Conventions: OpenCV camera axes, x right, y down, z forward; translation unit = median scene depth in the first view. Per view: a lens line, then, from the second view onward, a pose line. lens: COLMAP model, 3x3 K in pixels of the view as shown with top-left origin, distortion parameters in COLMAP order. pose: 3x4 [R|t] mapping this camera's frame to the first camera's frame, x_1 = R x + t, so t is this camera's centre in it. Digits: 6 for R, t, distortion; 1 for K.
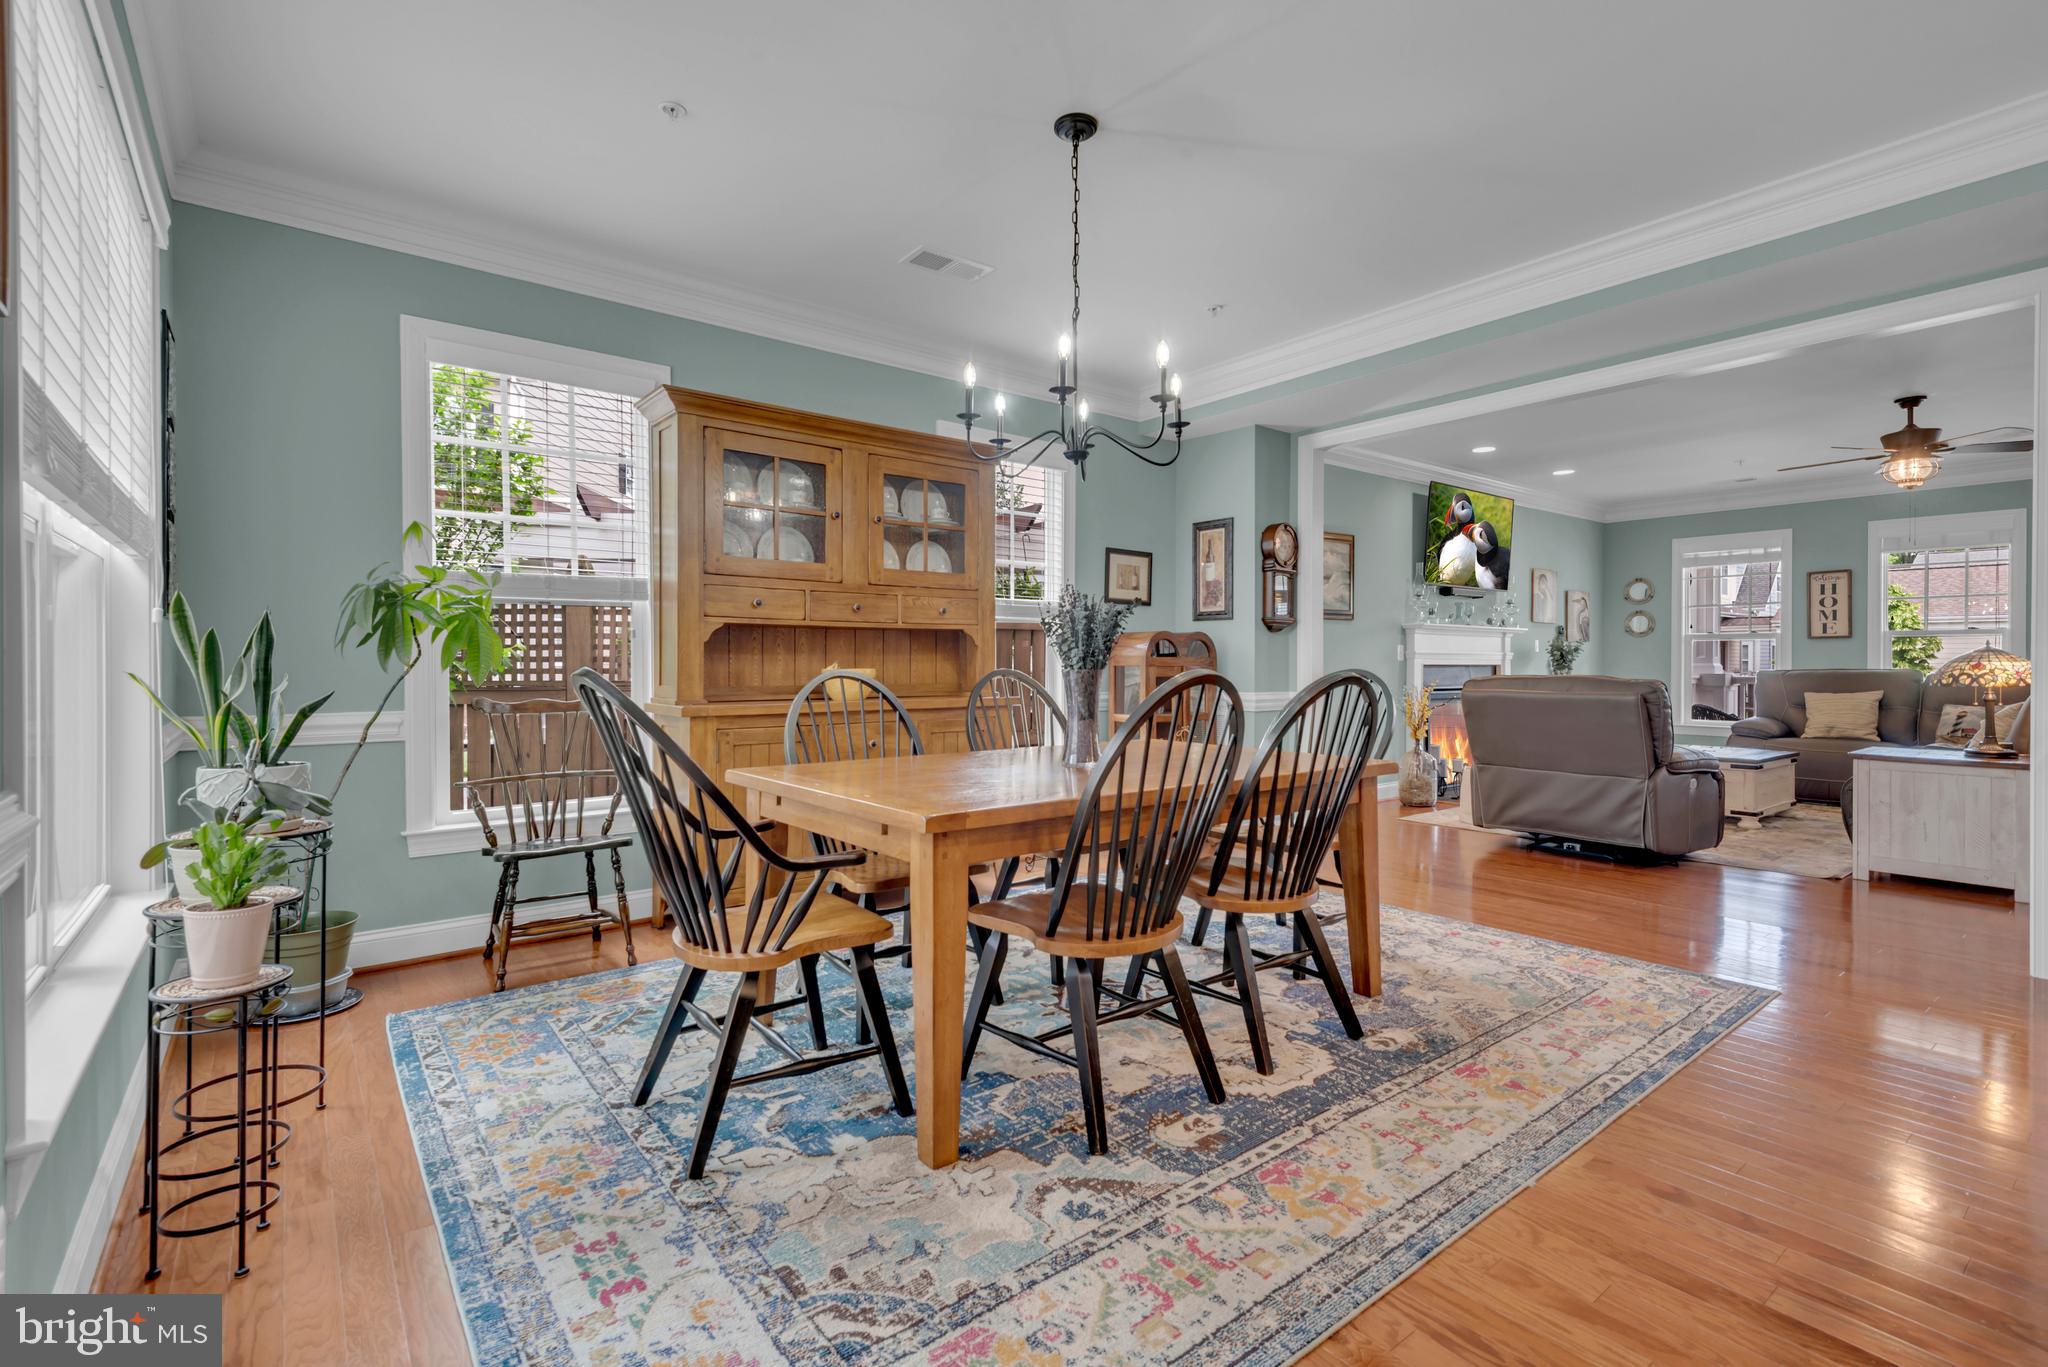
lens RADIAL K [[923.9, 0, 1008.6], [0, 923.9, 672.1], [0, 0, 1]] dist [0.022558, -0.013094]
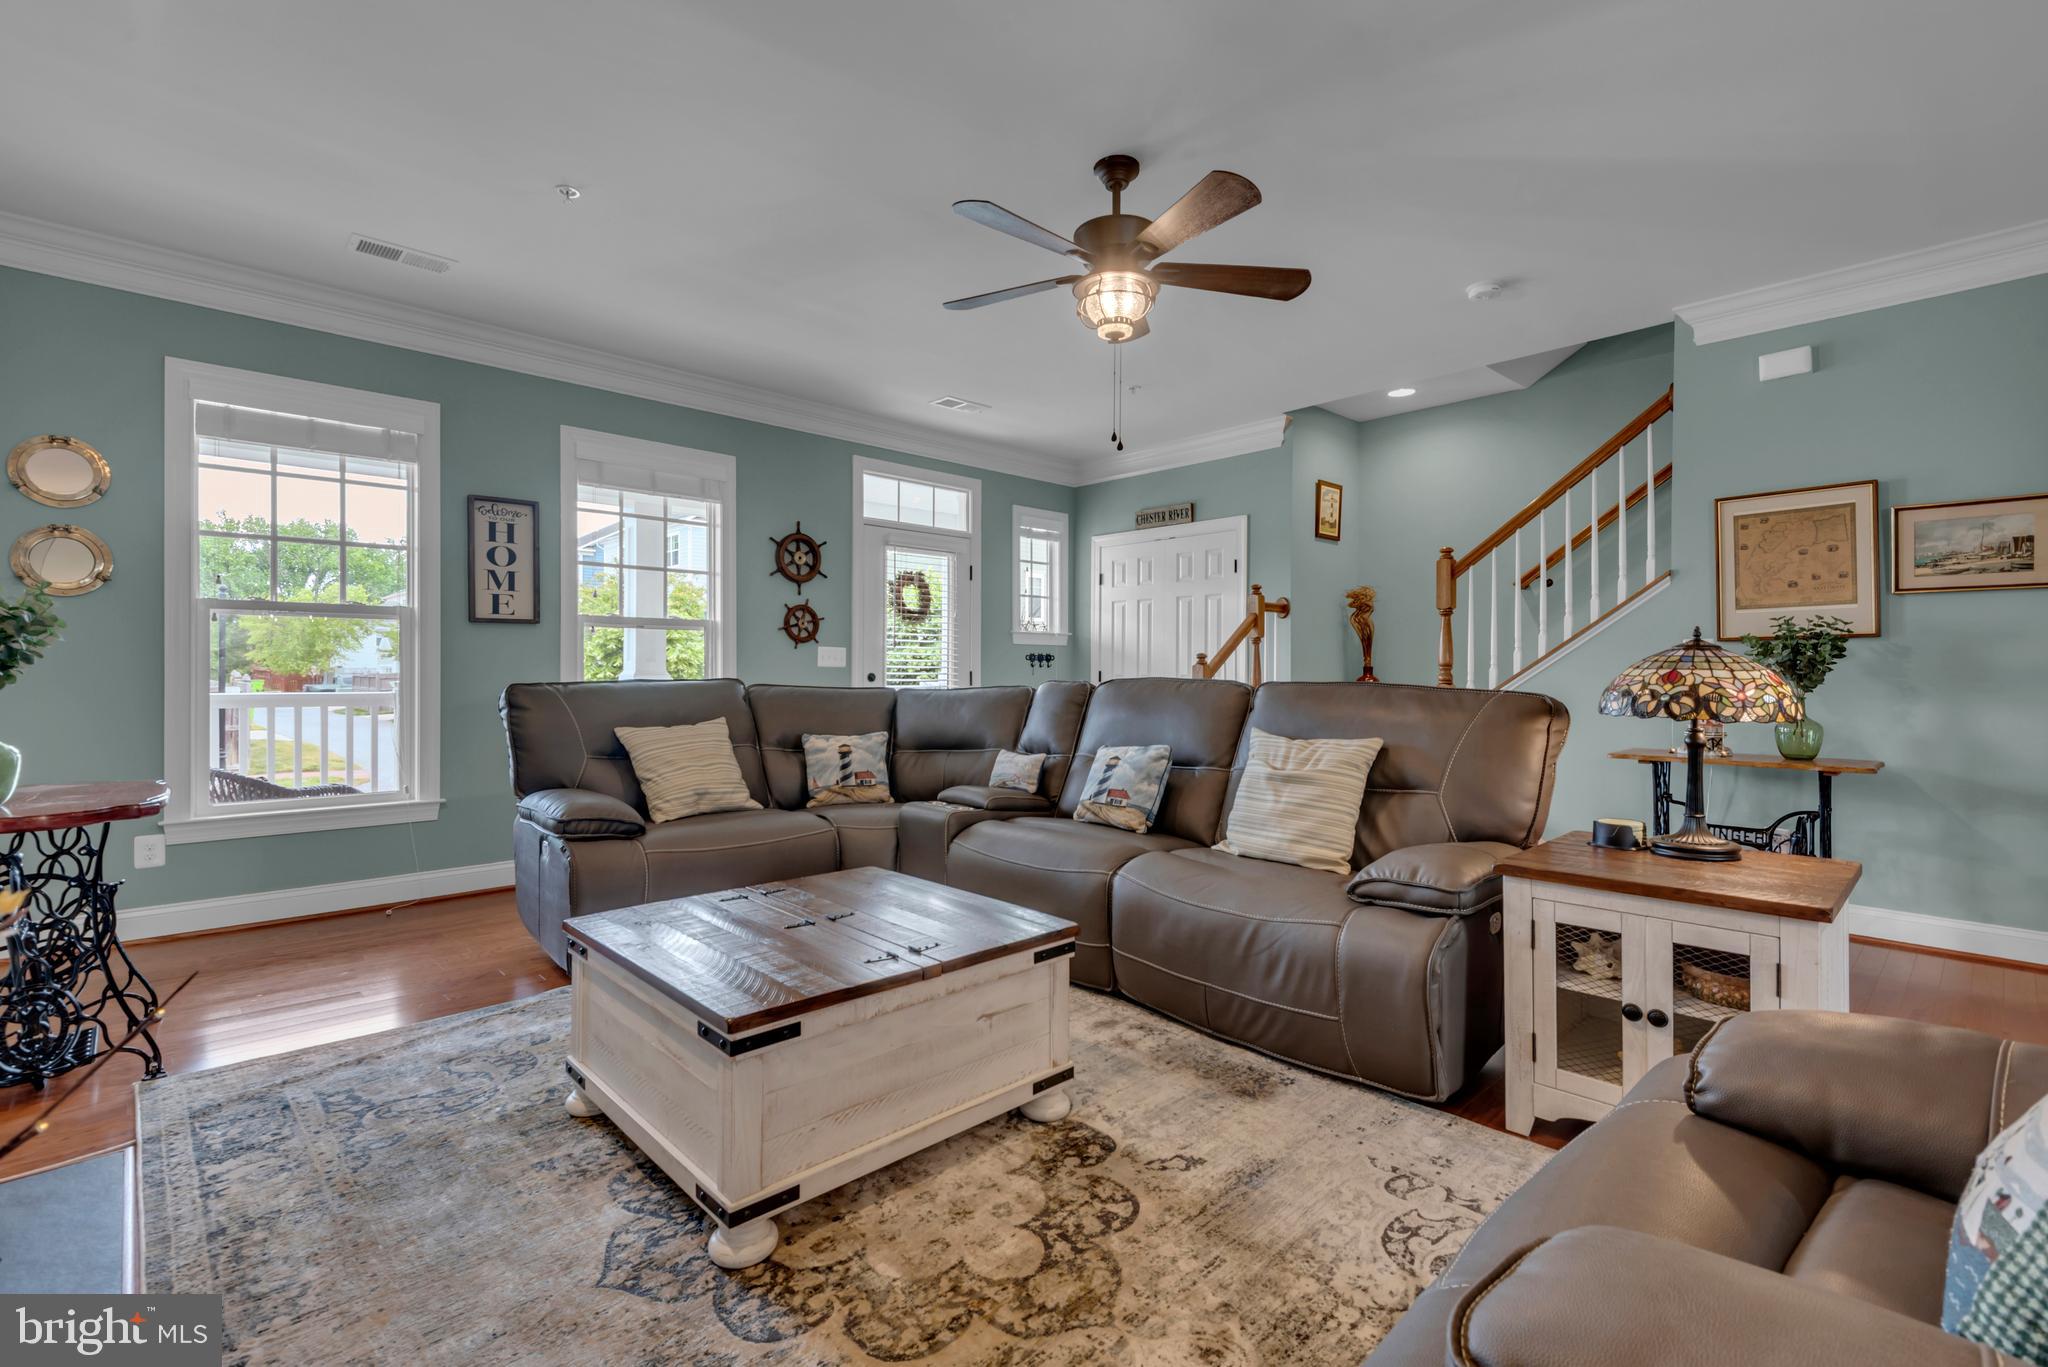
lens RADIAL K [[923.9, 0, 1019.8], [0, 923.9, 677.9], [0, 0, 1]] dist [0.022558, -0.013094]
pose [[-0.107582, -0.009901, 0.994147, 0.603171], [0.007434, 0.999914, 0.010763, -0.014932], [-0.994168, 0.008549, -0.107499, 1.490195]]
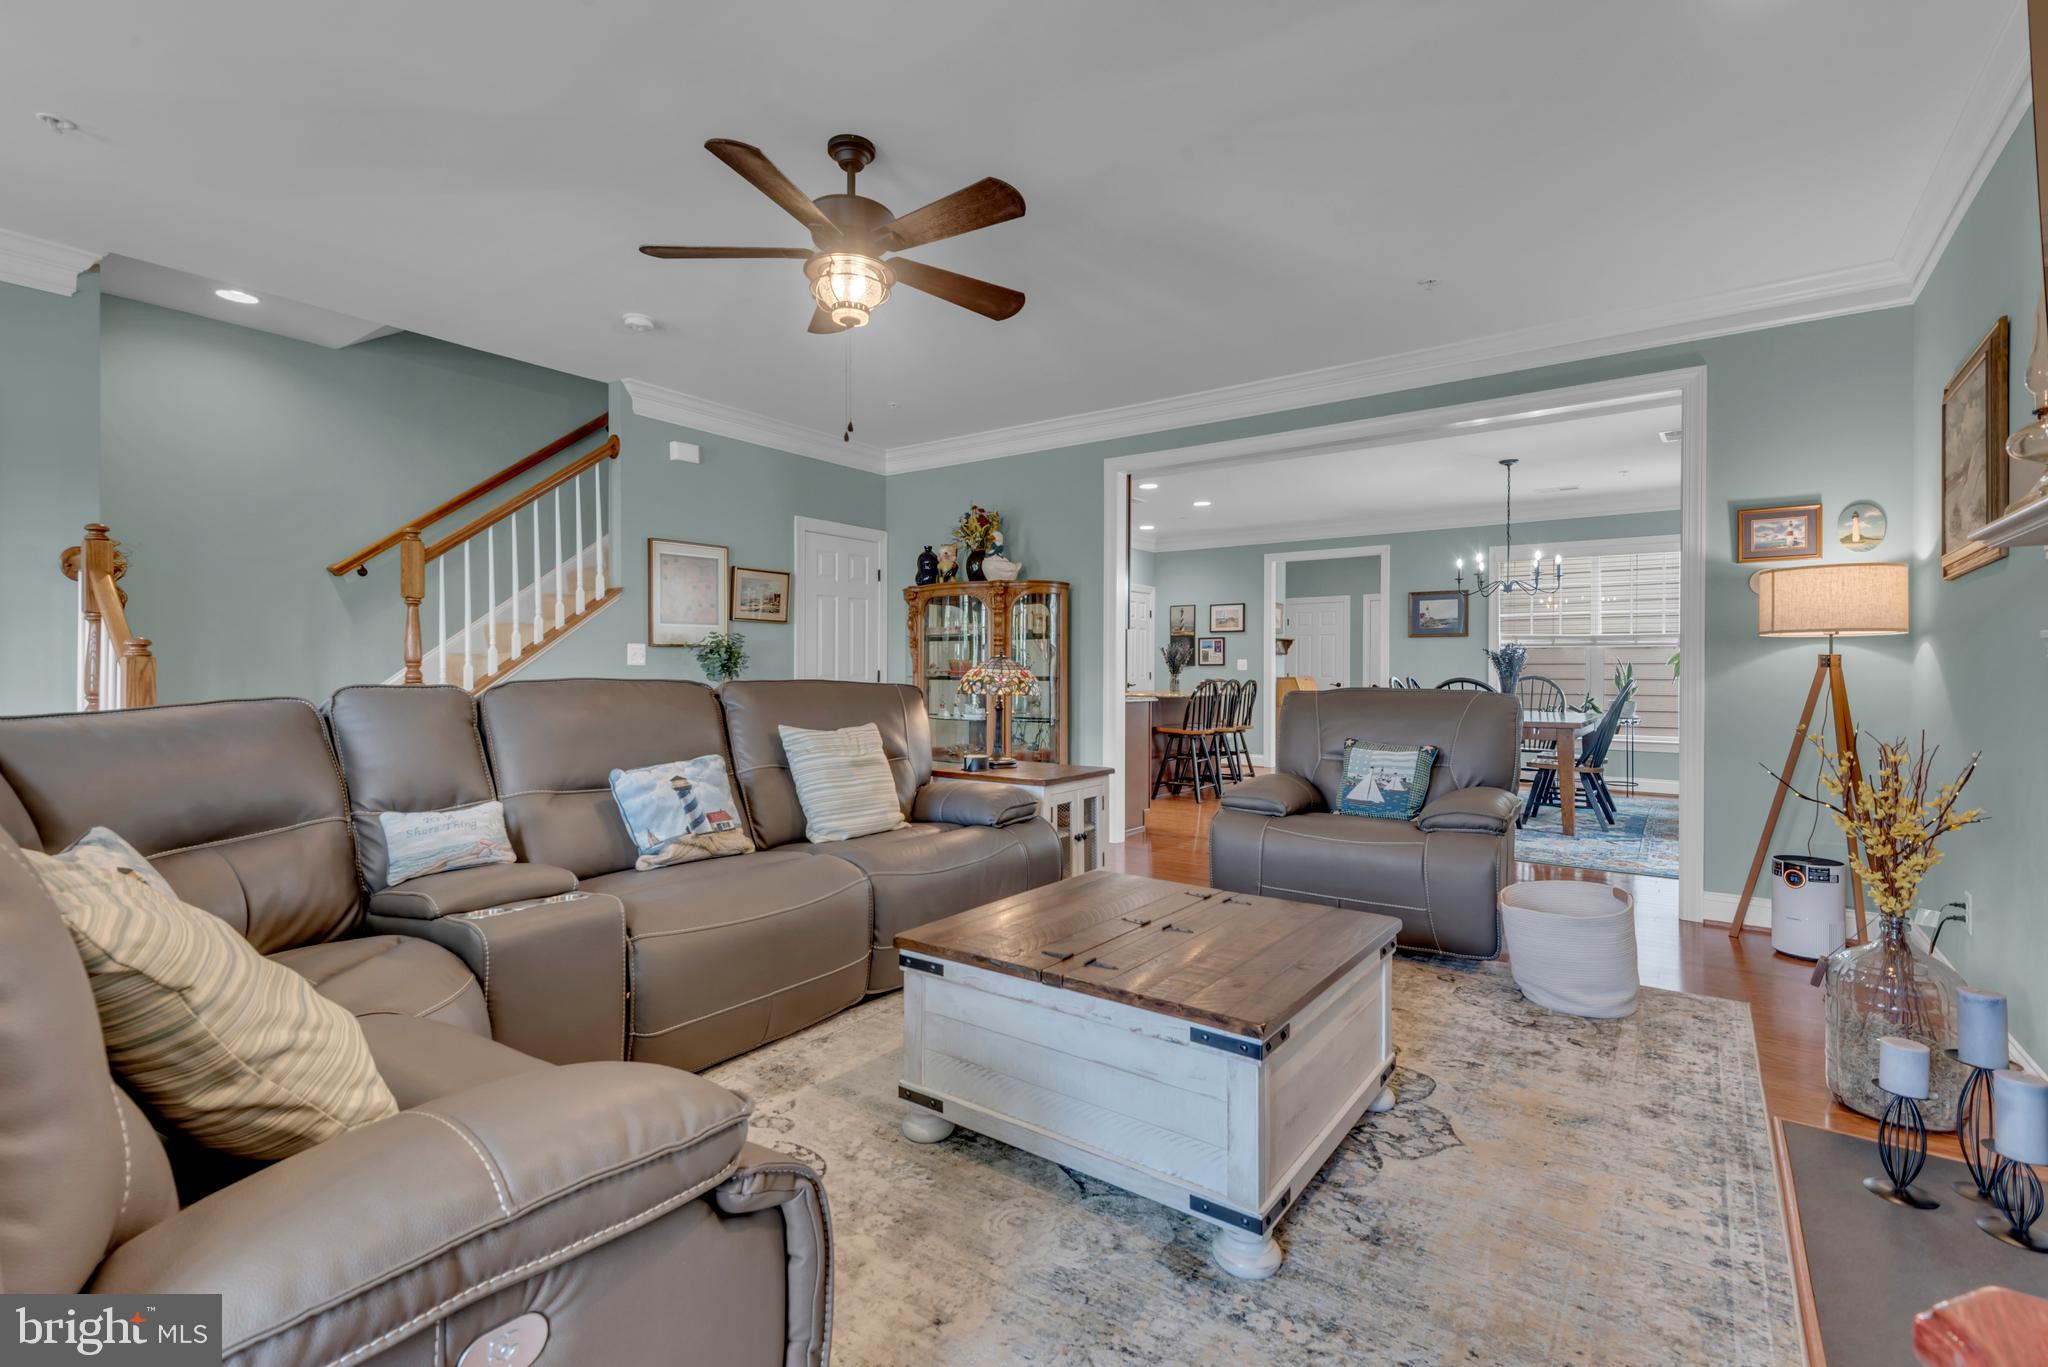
lens RADIAL K [[923.9, 0, 1022.4], [0, 923.9, 674.2], [0, 0, 1]] dist [0.022558, -0.013094]
pose [[-0.958968, -0.006246, -0.283445, 1.346079], [-0.010416, 0.999859, 0.013207, -0.020550], [0.283323, 0.015617, -0.958897, 2.015890]]
